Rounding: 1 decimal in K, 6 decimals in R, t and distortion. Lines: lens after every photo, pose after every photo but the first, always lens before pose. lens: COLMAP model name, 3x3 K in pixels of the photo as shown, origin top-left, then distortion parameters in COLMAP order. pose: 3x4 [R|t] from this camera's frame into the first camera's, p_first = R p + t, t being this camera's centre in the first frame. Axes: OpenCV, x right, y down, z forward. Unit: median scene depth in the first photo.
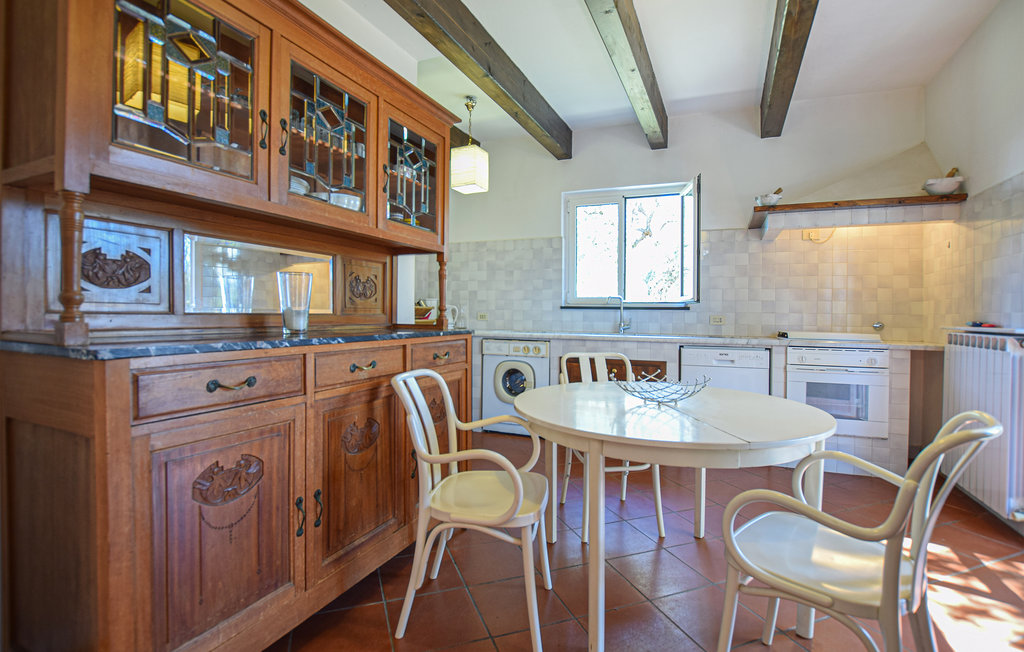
lens RADIAL K [[474.0, 0, 514.4], [0, 474.0, 309.6], [0, 0, 1]] dist [-0.015748, 0.000384]
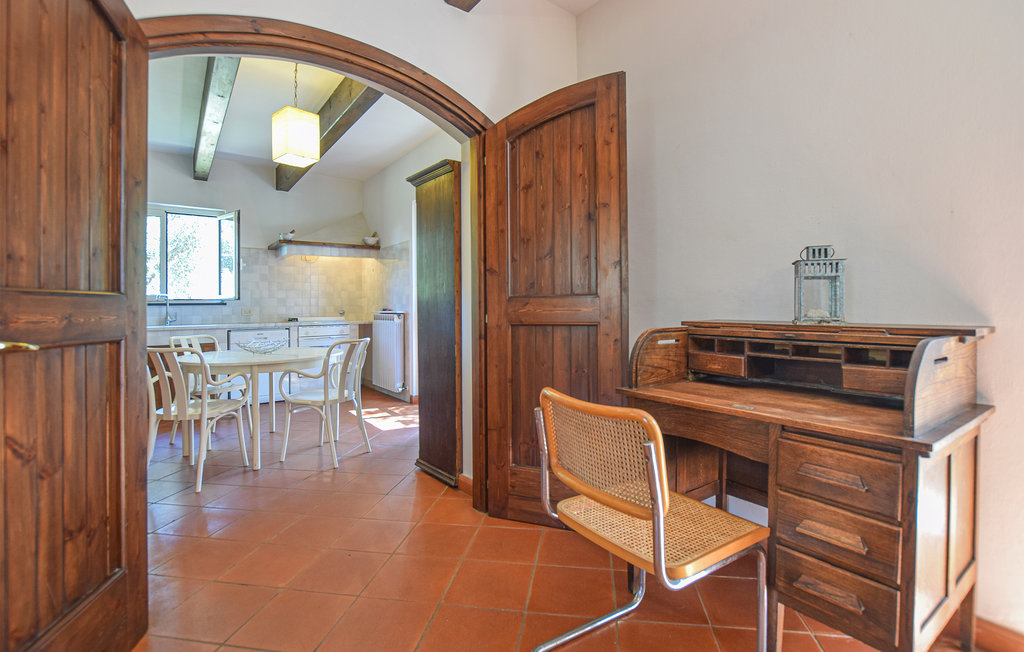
lens RADIAL K [[474.0, 0, 504.1], [0, 474.0, 305.3], [0, 0, 1]] dist [-0.015748, 0.000384]
pose [[0.510168, -0.018553, 0.859875, -0.416086], [0.011180, 0.999826, 0.014940, -0.010560], [-0.860002, 0.001992, 0.510287, -0.404949]]
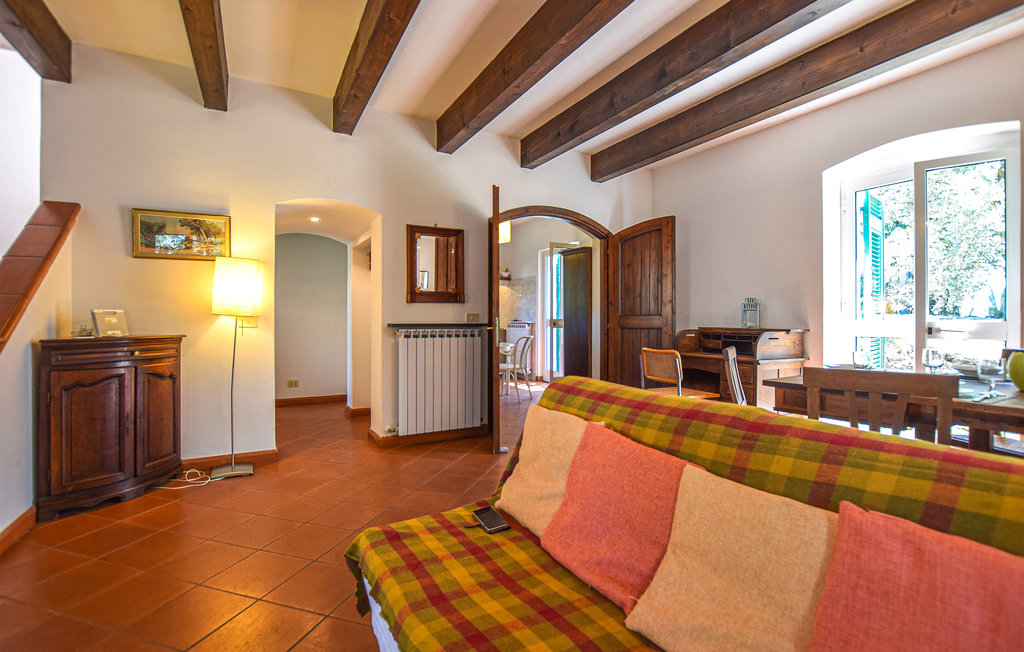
lens RADIAL K [[474.0, 0, 507.2], [0, 474.0, 315.1], [0, 0, 1]] dist [-0.015748, 0.000384]
pose [[0.607002, -0.007881, 0.794661, -1.163514], [0.001060, 0.999958, 0.009107, -0.025956], [-0.794700, -0.004686, 0.606985, -0.664337]]
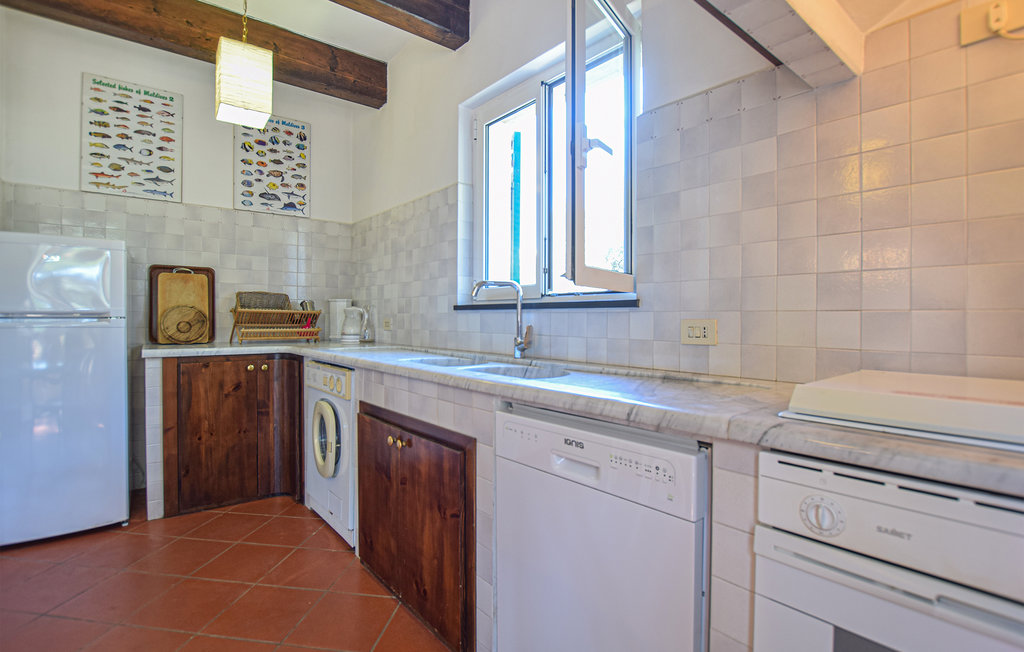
lens RADIAL K [[474.0, 0, 509.1], [0, 474.0, 319.6], [0, 0, 1]] dist [-0.015748, 0.000384]
pose [[0.894744, -0.006308, -0.446535, 0.487383], [0.008278, 0.999963, 0.002461, 0.010721], [0.446503, -0.005899, 0.894763, 0.626629]]
